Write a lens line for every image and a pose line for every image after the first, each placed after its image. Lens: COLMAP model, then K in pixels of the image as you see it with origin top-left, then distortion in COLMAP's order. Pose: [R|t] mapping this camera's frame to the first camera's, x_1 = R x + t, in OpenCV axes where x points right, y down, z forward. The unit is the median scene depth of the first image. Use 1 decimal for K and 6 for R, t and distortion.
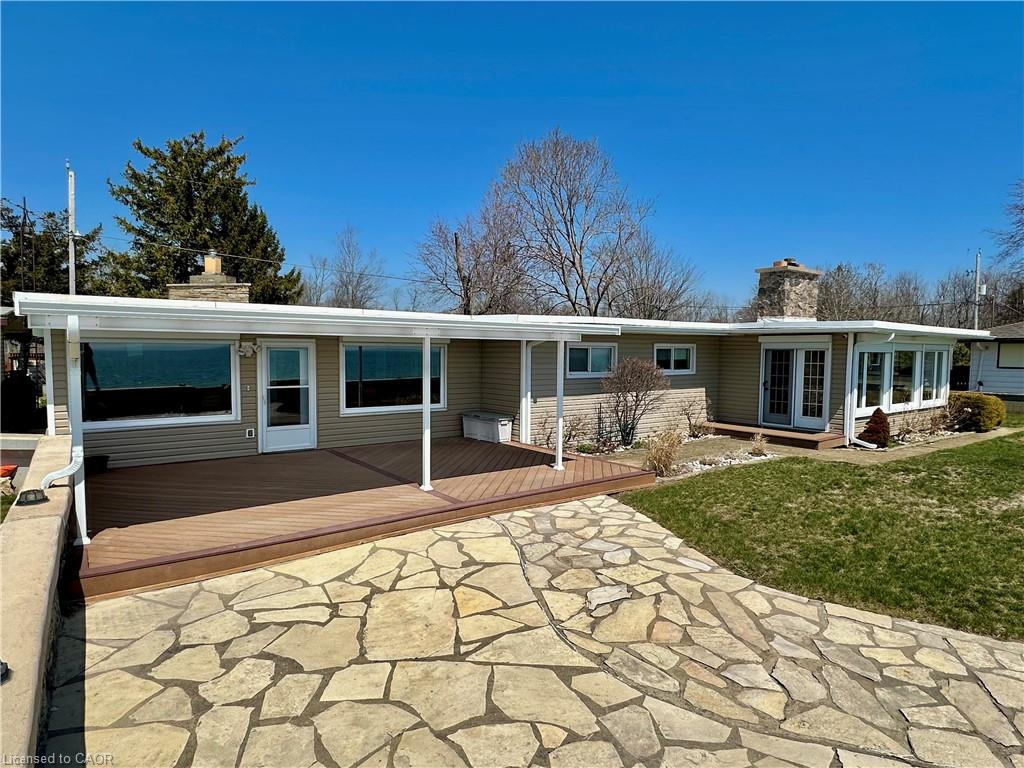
lens RADIAL K [[583.4, 0, 511.9], [0, 583.4, 379.7], [0, 0, 1]] dist [-0.007979, -0.000967]
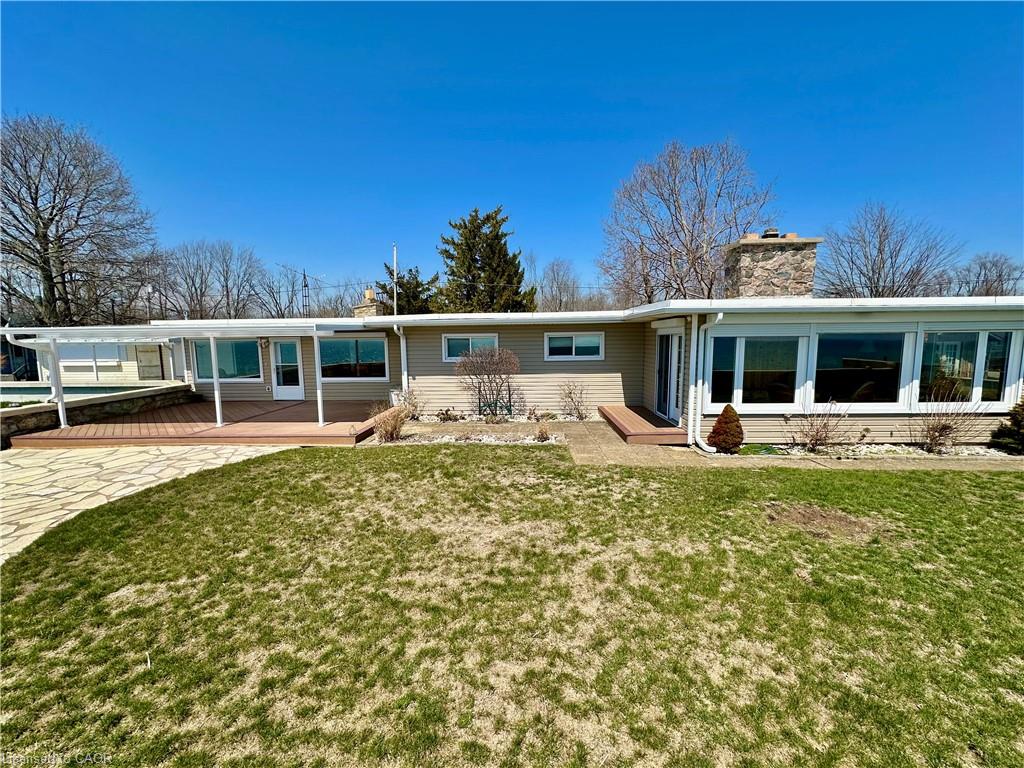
lens RADIAL K [[408.1, 0, 514.2], [0, 408.1, 389.2], [0, 0, 1]] dist [-0.004131, -0.000258]
pose [[0.784814, 0.058673, -0.616948, 0.745035], [-0.013756, 0.996912, 0.077309, -0.014510], [0.619579, -0.052187, 0.783198, 0.358765]]
